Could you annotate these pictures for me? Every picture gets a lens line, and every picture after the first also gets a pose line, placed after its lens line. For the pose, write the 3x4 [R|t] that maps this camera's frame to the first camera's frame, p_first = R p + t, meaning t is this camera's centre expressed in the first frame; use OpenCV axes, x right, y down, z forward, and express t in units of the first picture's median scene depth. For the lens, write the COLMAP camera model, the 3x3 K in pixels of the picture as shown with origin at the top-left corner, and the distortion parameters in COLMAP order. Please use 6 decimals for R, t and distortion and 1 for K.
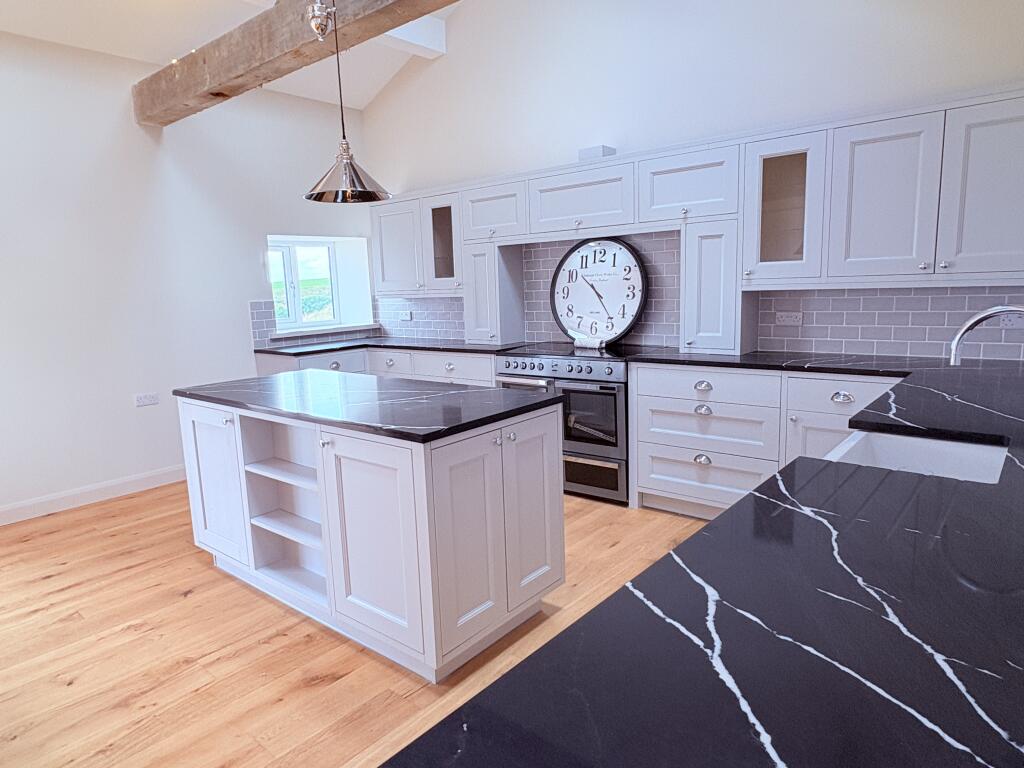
lens RADIAL K [[638.3, 0, 509.4], [0, 638.3, 378.9], [0, 0, 1]] dist [0.004629, 0.003003]
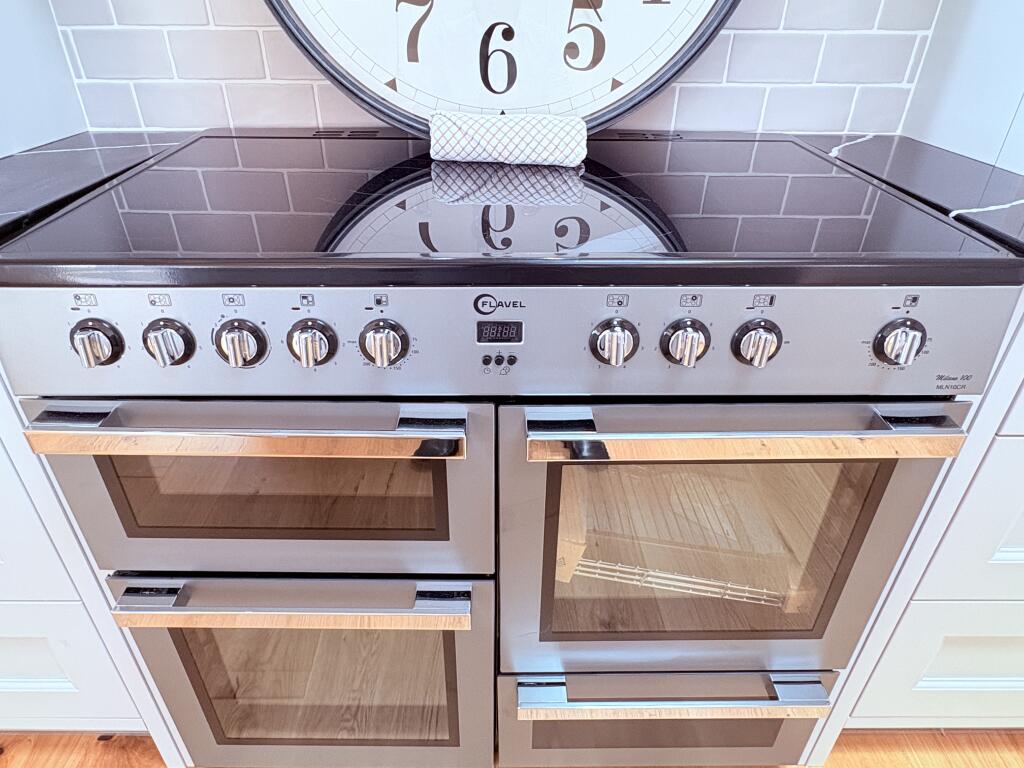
lens RADIAL K [[617.8, 0, 505.6], [0, 617.8, 390.0], [0, 0, 1]] dist [-0.001171, -0.000076]
pose [[0.764282, -0.302898, 0.569321, -0.014965], [0.061980, 0.913243, 0.402673, -0.062958], [-0.641897, -0.272469, 0.716749, 0.840085]]
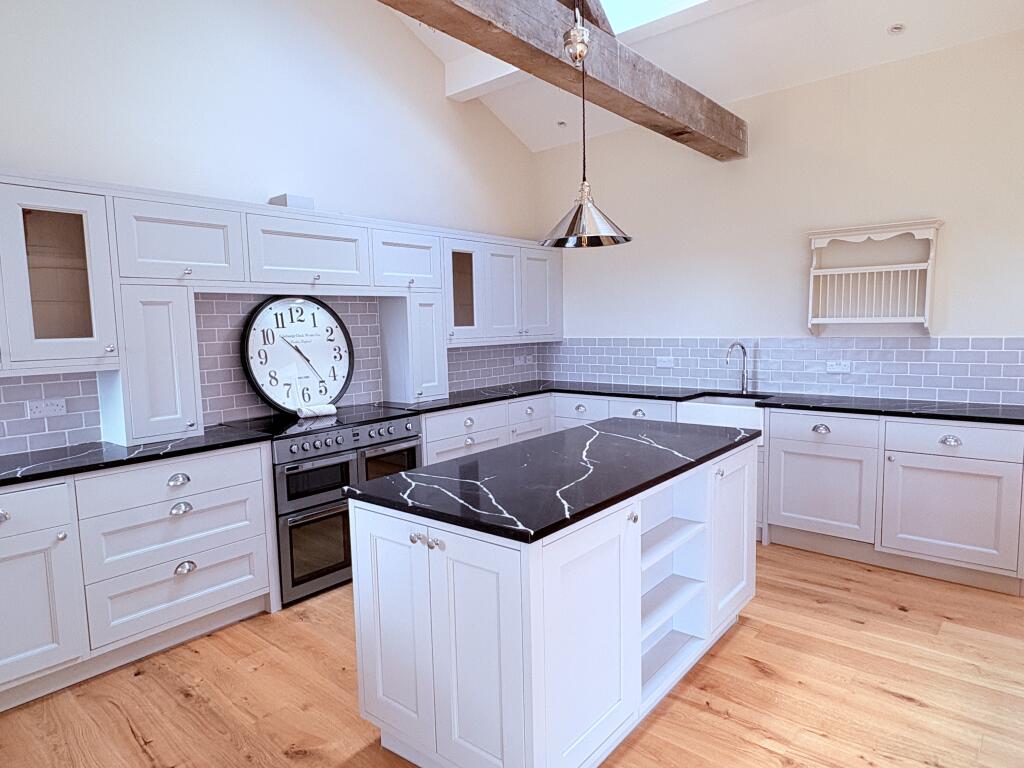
lens RADIAL K [[617.8, 0, 505.6], [0, 617.8, 390.0], [0, 0, 1]] dist [-0.001171, -0.000076]
pose [[0.003298, -0.069776, 0.997557, -0.740239], [0.173862, 0.982410, 0.068142, -0.098521], [-0.984764, 0.173213, 0.015371, 0.726667]]
